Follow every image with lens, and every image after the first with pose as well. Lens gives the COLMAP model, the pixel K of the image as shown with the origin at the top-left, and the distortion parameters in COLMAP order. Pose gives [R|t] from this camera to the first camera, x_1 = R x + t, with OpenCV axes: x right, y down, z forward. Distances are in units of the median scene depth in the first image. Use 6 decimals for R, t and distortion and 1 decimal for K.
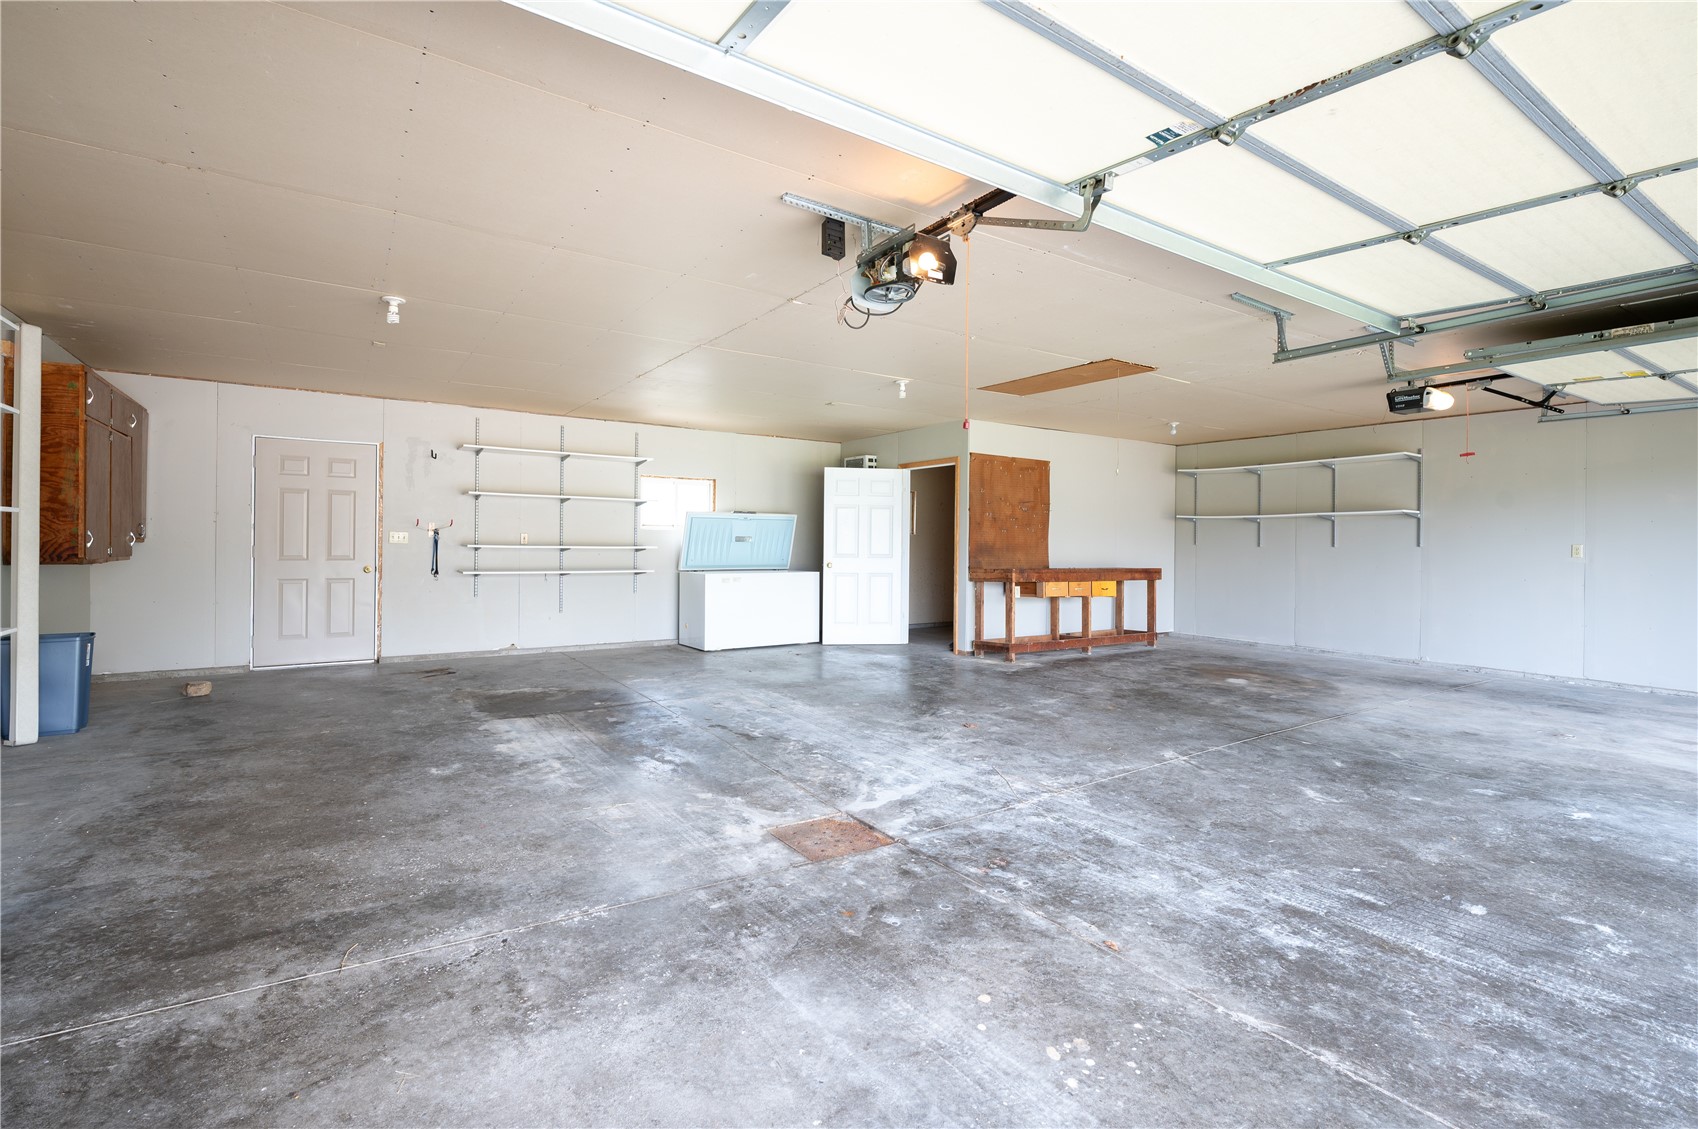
lens RADIAL K [[765.1, 0, 845.8], [0, 765.1, 546.6], [0, 0, 1]] dist [-0.001817, 0.000782]
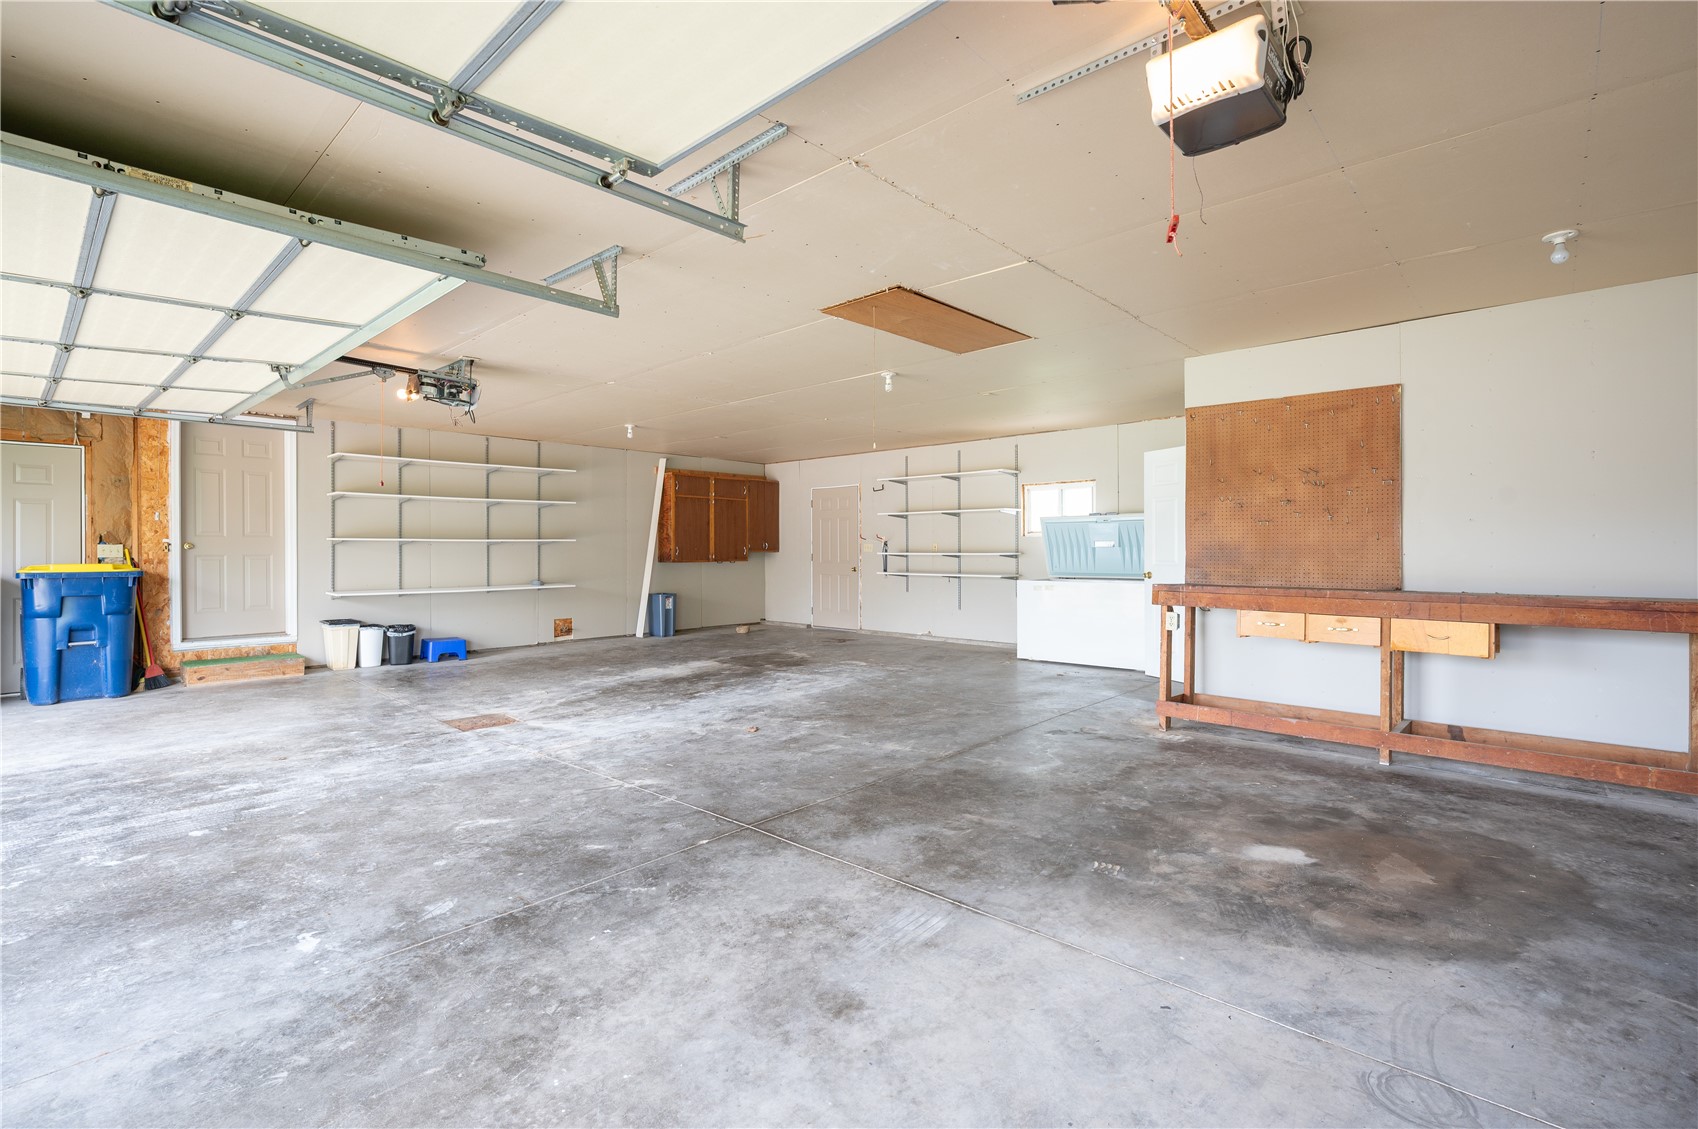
lens RADIAL K [[765.1, 0, 846.1], [0, 765.1, 568.6], [0, 0, 1]] dist [-0.001817, 0.000782]
pose [[0.242859, 0.013932, -0.969962, 1.718879], [0.002480, 0.999885, 0.014983, 0.010694], [0.970058, -0.006044, 0.242797, 1.291128]]
